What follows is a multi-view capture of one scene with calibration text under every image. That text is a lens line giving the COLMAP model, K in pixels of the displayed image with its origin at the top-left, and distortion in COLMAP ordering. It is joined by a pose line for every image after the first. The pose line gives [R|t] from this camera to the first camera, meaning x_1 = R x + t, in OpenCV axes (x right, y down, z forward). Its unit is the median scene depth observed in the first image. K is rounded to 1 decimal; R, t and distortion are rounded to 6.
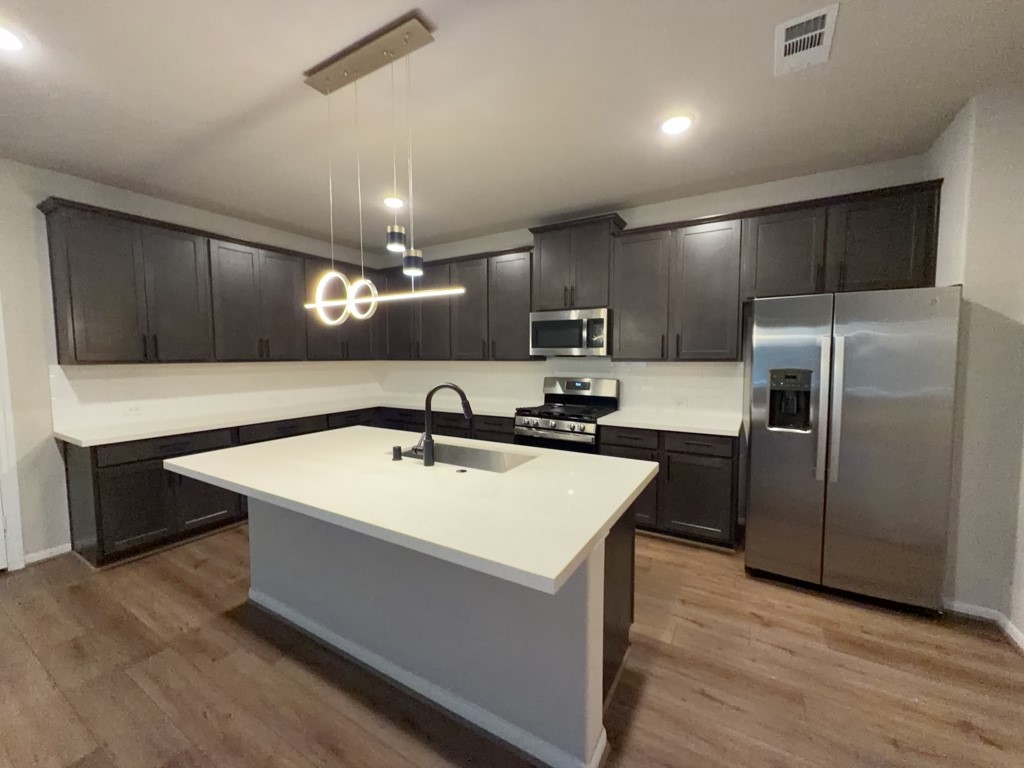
lens RADIAL K [[408.1, 0, 509.9], [0, 408.1, 382.6], [0, 0, 1]] dist [0.001792, 0.000262]
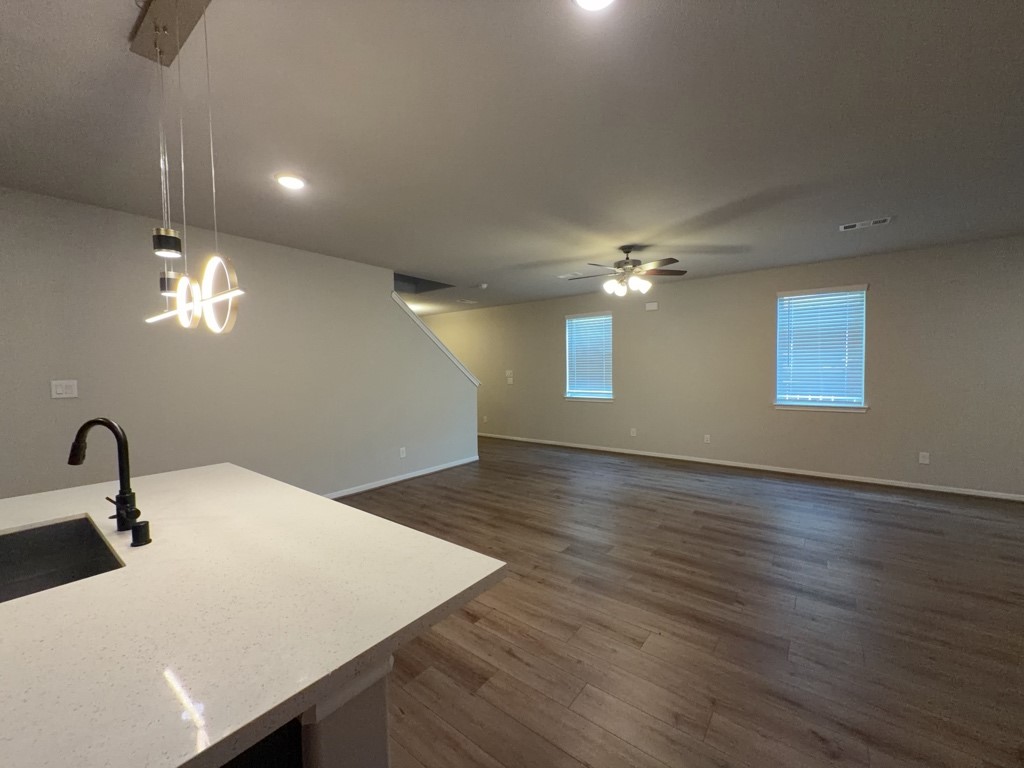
lens RADIAL K [[408.1, 0, 511.7], [0, 408.1, 384.8], [0, 0, 1]] dist [0.001792, 0.000262]
pose [[-0.992911, 0.016272, 0.117738, -0.688077], [0.028766, 0.994033, 0.105214, -0.085566], [-0.115323, 0.107855, -0.987455, 1.136395]]
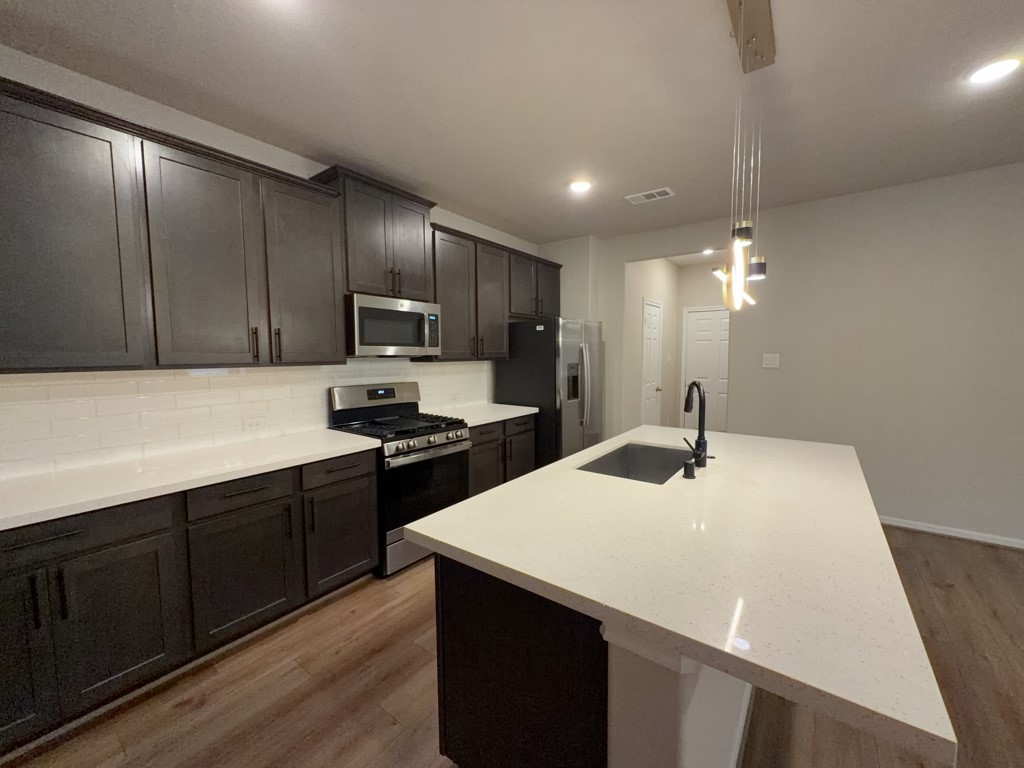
lens RADIAL K [[408.1, 0, 507.5], [0, 408.1, 379.4], [0, 0, 1]] dist [0.001792, 0.000262]
pose [[0.114011, -0.066596, 0.991245, -0.833390], [0.065275, 0.996097, 0.059415, -0.071311], [-0.991333, 0.057929, 0.117913, 0.928785]]
